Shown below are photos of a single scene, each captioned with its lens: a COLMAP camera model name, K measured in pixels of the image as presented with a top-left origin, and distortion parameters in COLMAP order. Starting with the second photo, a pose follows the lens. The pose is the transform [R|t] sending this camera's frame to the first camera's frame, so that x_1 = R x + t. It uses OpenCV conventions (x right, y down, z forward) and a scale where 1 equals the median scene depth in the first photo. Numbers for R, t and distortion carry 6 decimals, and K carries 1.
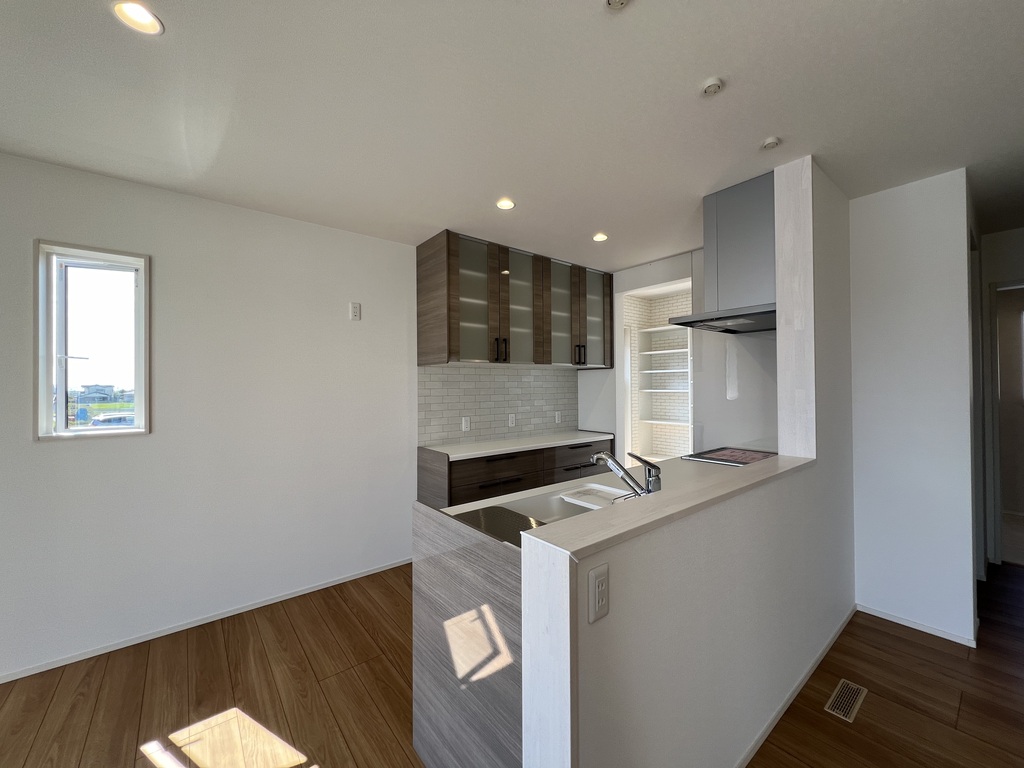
lens RADIAL K [[407.7, 0, 511.3], [0, 407.7, 382.9], [0, 0, 1]] dist [0.003126, -0.000514]
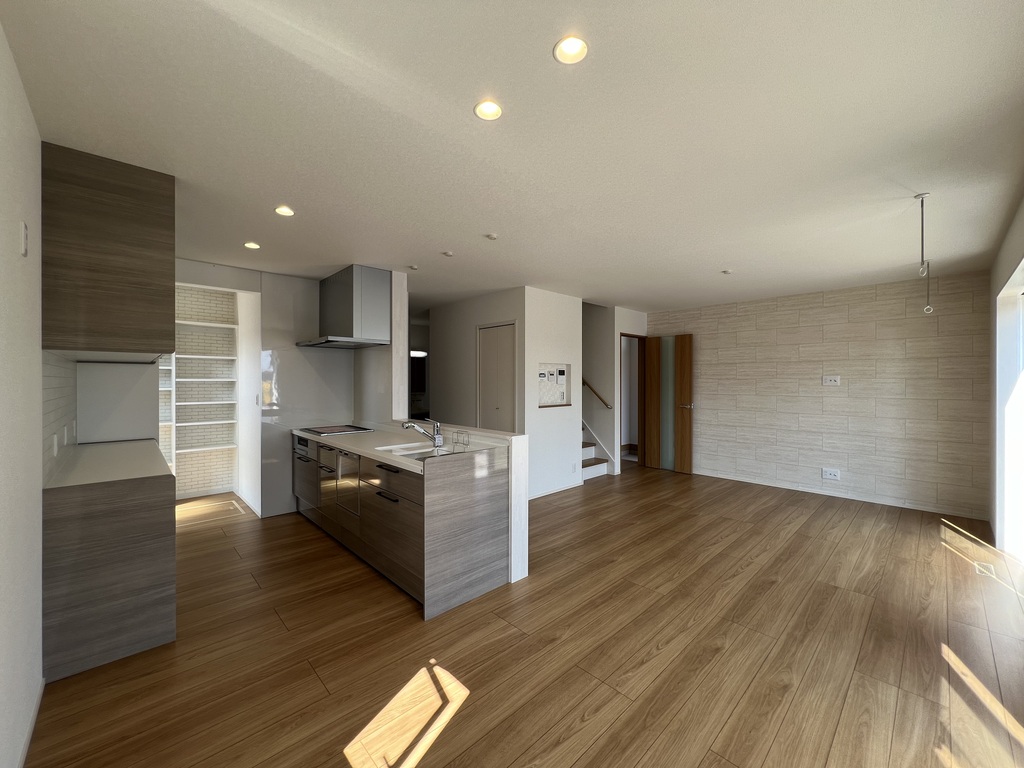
lens RADIAL K [[407.7, 0, 510.9], [0, 407.7, 382.2], [0, 0, 1]] dist [0.003126, -0.000514]
pose [[-0.079052, 0.004839, 0.996859, -0.853047], [-0.004273, 0.999977, -0.005193, 0.005897], [-0.996861, -0.004670, -0.079030, 0.387792]]
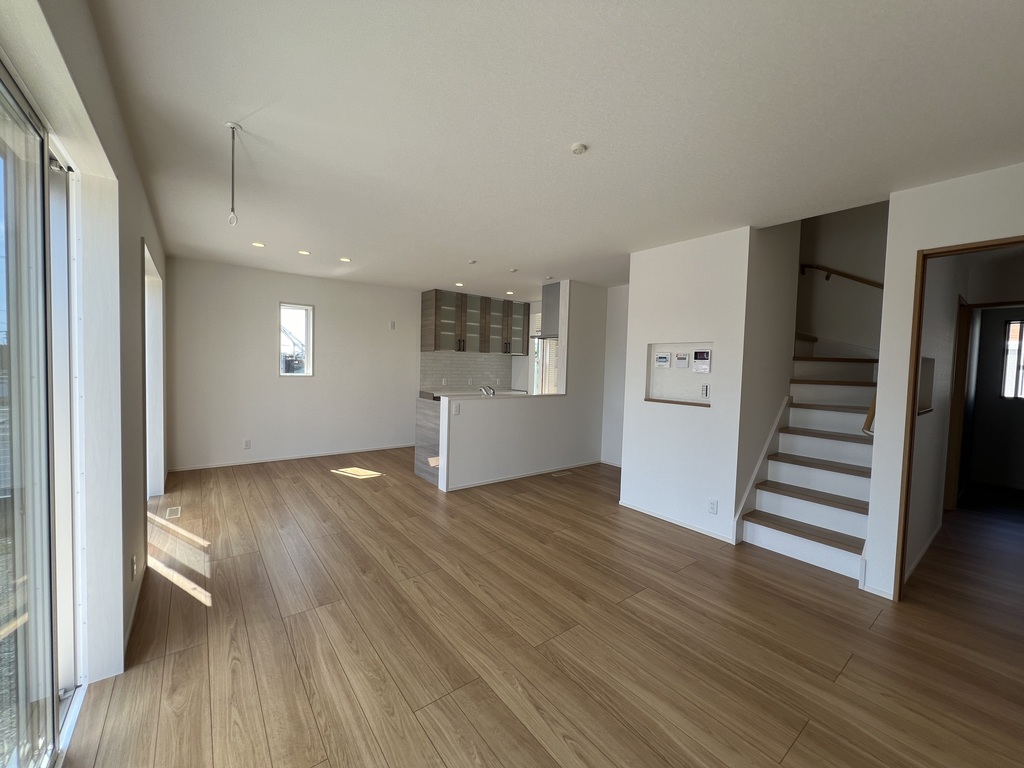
lens RADIAL K [[407.7, 0, 512.0], [0, 407.7, 383.1], [0, 0, 1]] dist [0.003126, -0.000514]
pose [[0.999153, 0.036294, -0.019395, 0.272564], [-0.035244, 0.998026, 0.051986, -0.006945], [0.021243, -0.051259, 0.998459, -1.035601]]
